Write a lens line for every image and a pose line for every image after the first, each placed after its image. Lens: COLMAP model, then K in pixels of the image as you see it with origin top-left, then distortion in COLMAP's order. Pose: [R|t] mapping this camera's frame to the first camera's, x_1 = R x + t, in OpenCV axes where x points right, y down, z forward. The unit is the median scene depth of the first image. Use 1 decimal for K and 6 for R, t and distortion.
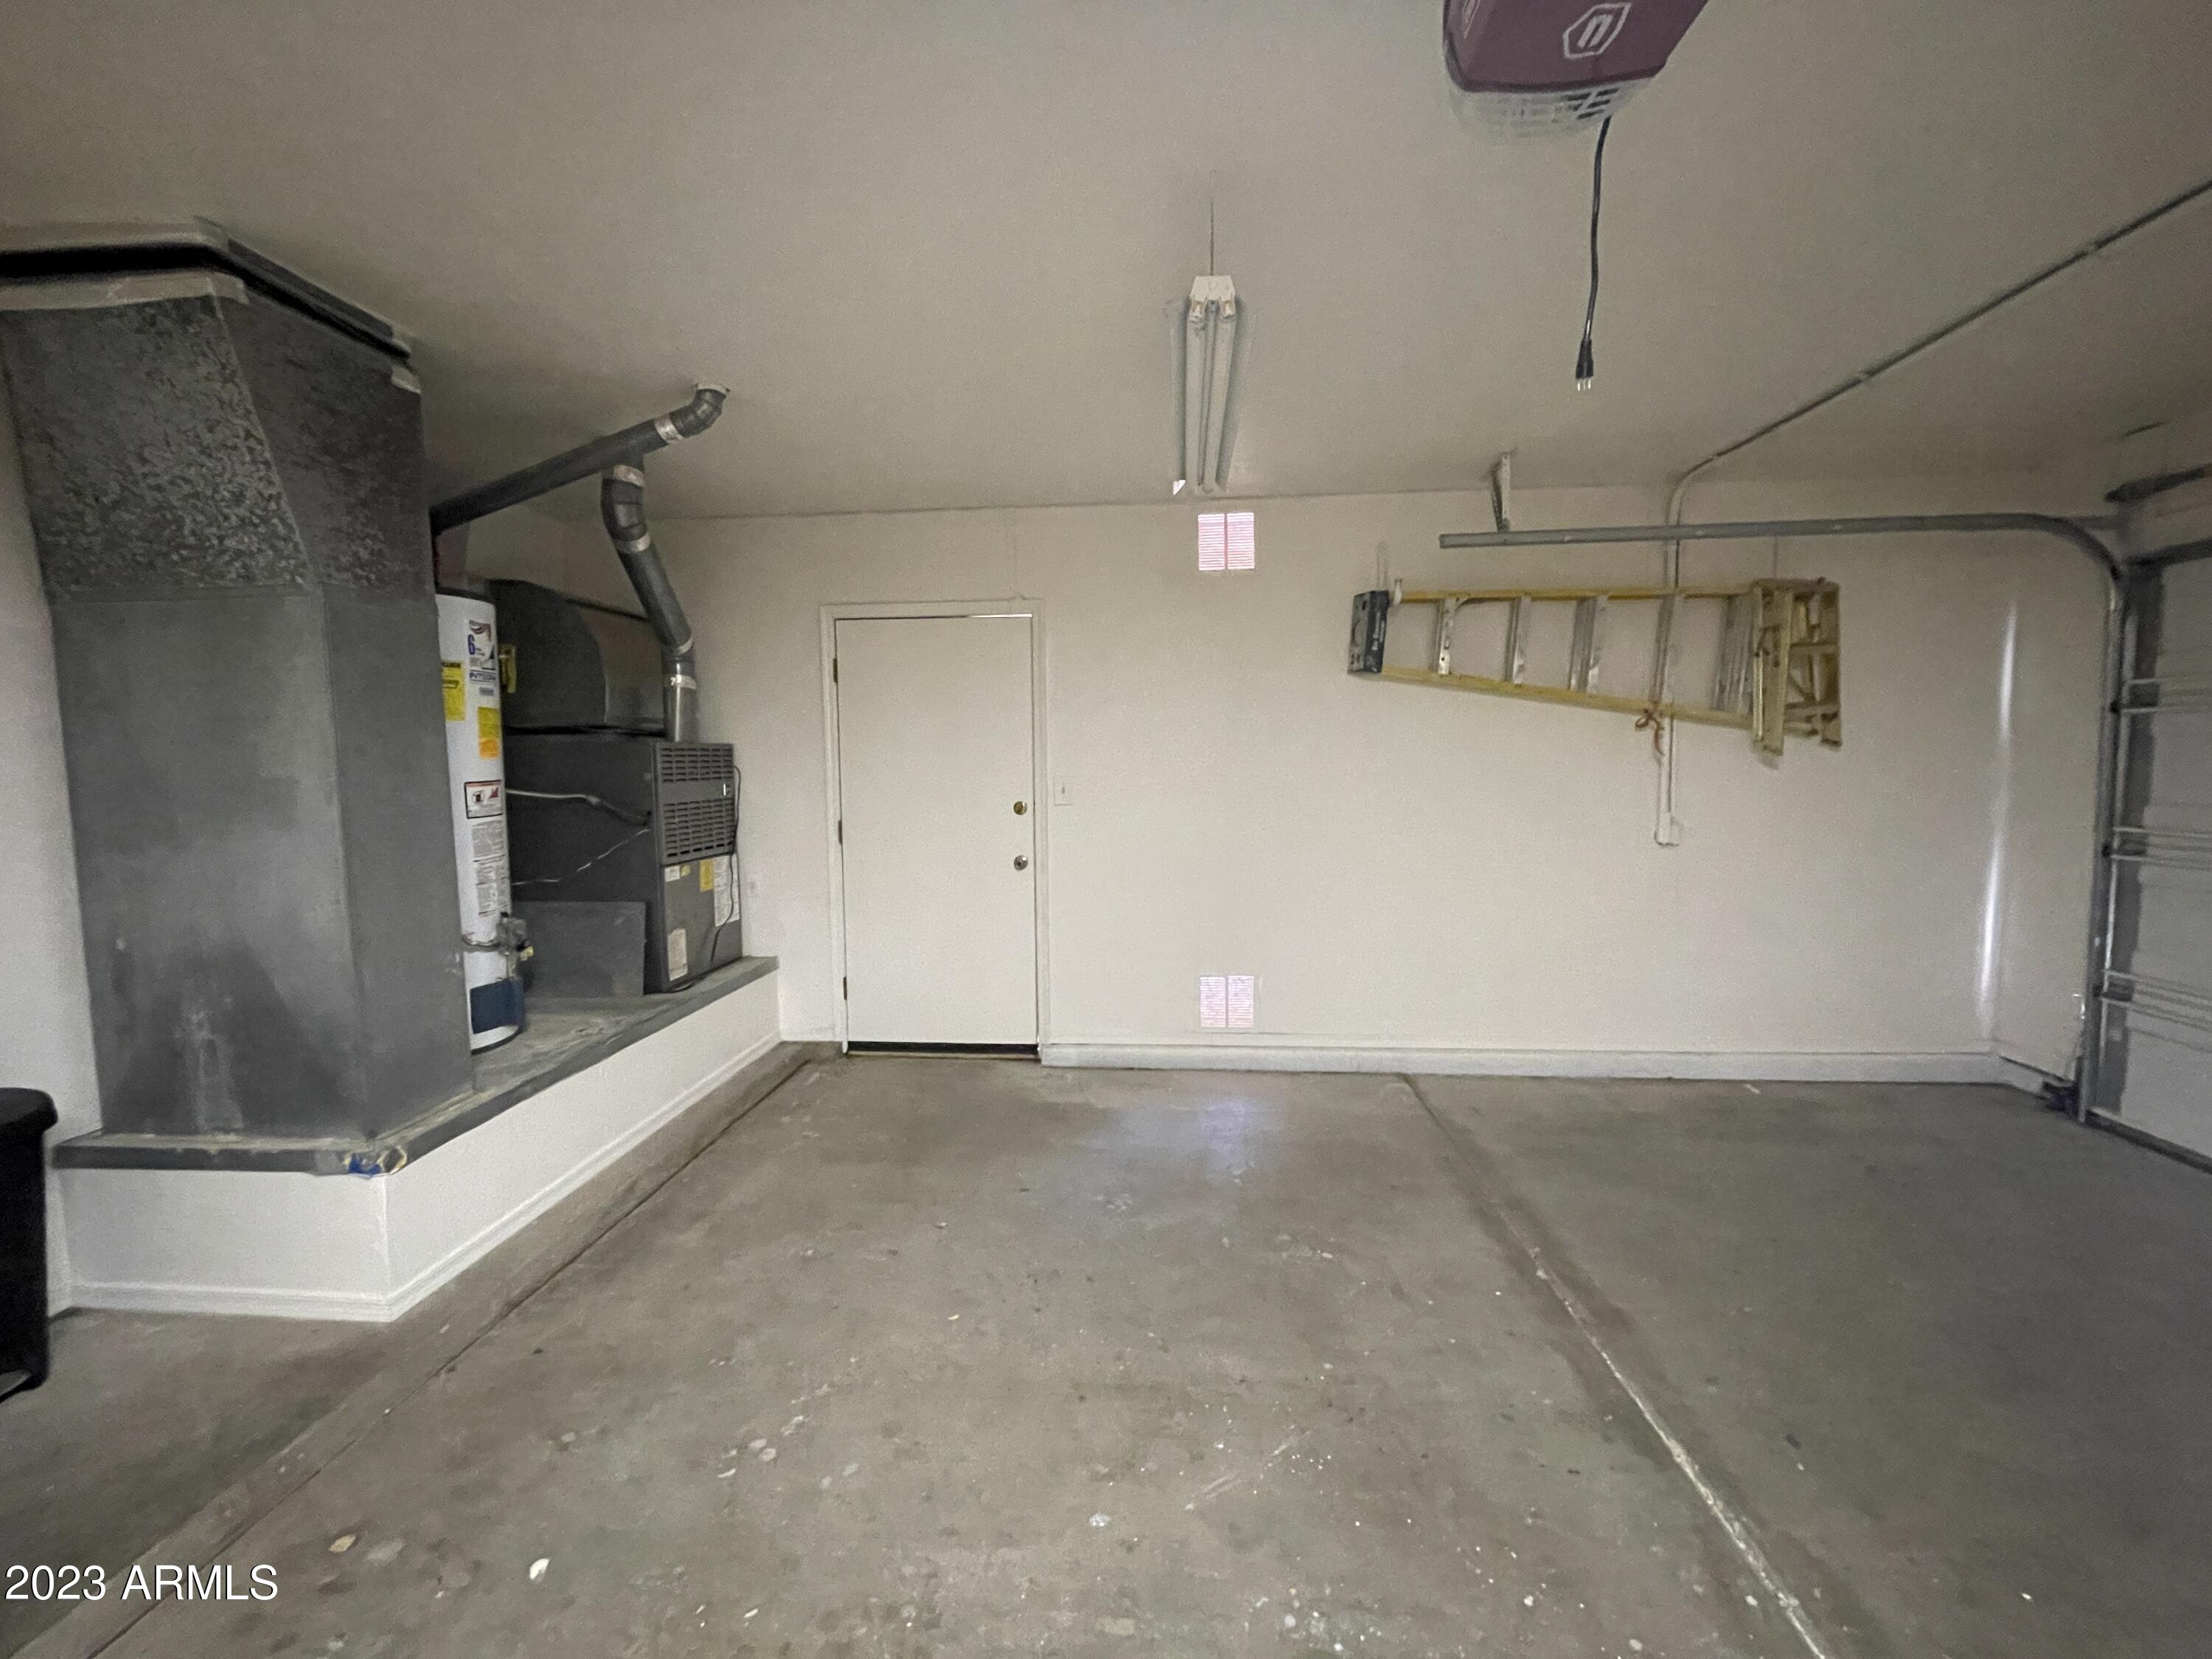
lens RADIAL K [[893.2, 0, 1104.4], [0, 893.2, 828.6], [0, 0, 1]] dist [0.004038, 0.000005]
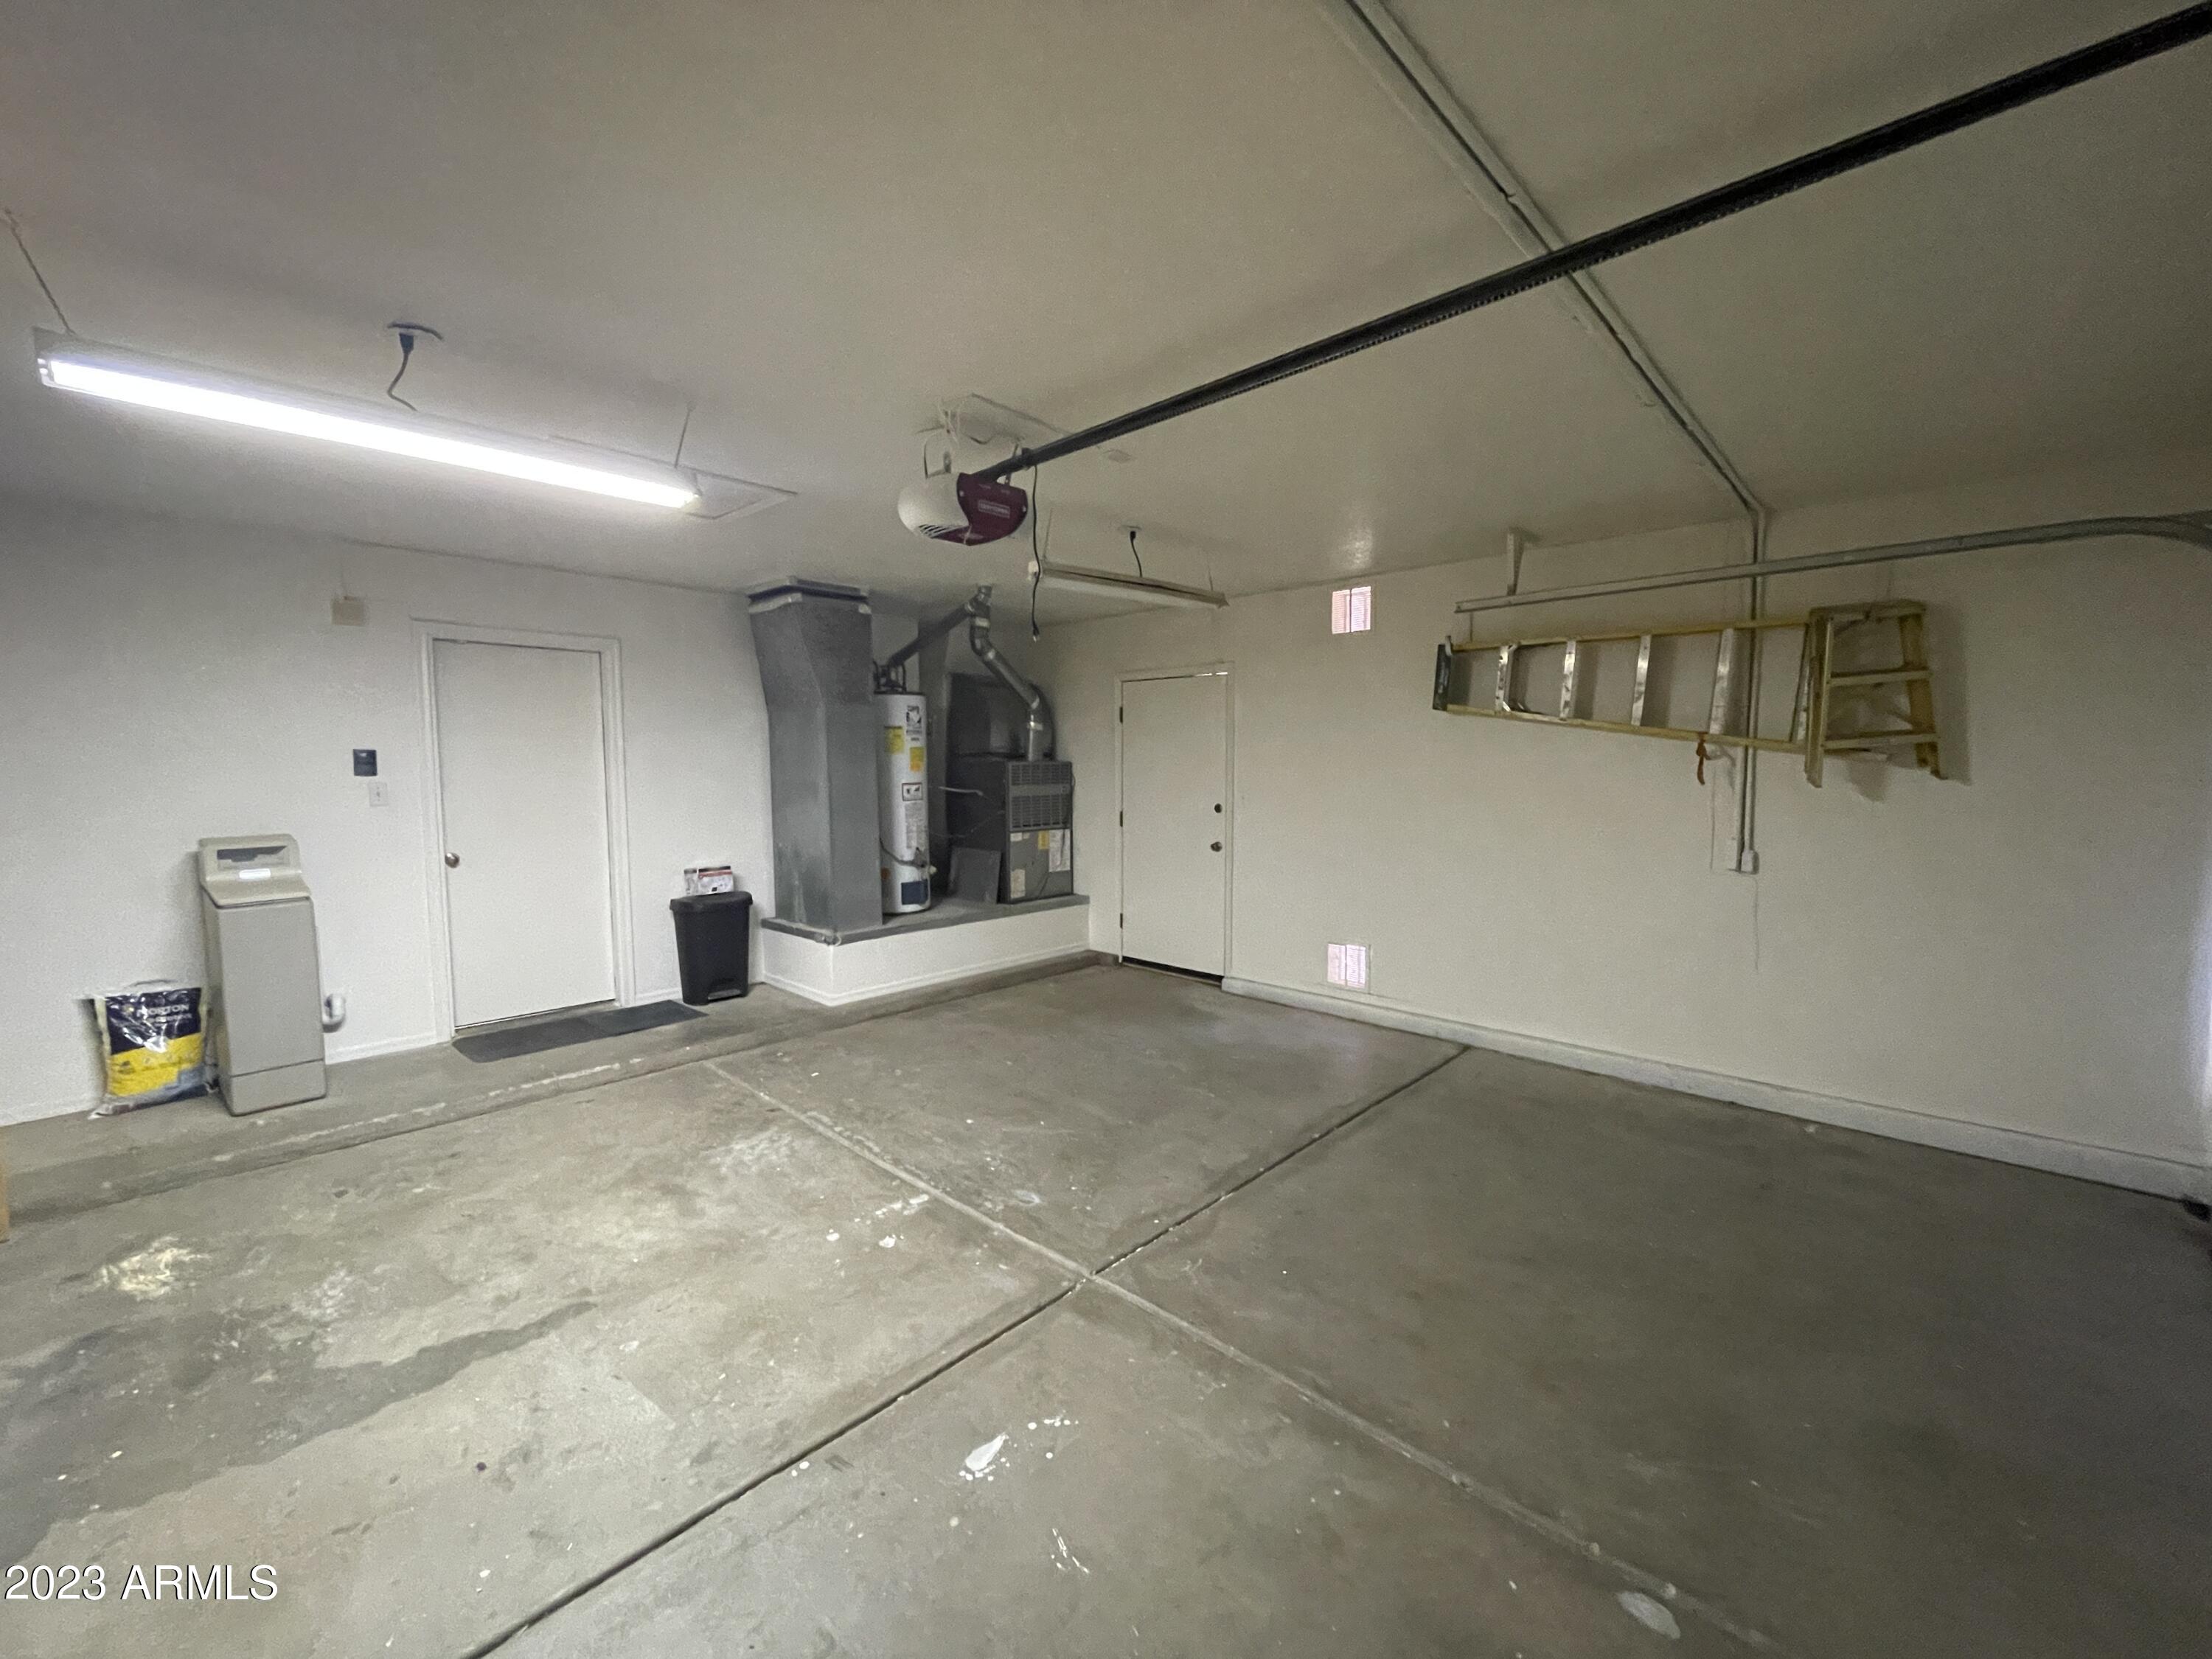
lens RADIAL K [[893.2, 0, 1110.9], [0, 893.2, 831.5], [0, 0, 1]] dist [0.004038, 0.000005]
pose [[0.781286, 0.059150, -0.621364, 0.712488], [-0.054695, 0.998158, 0.026245, -0.015233], [0.621772, 0.013481, 0.783082, -0.241182]]
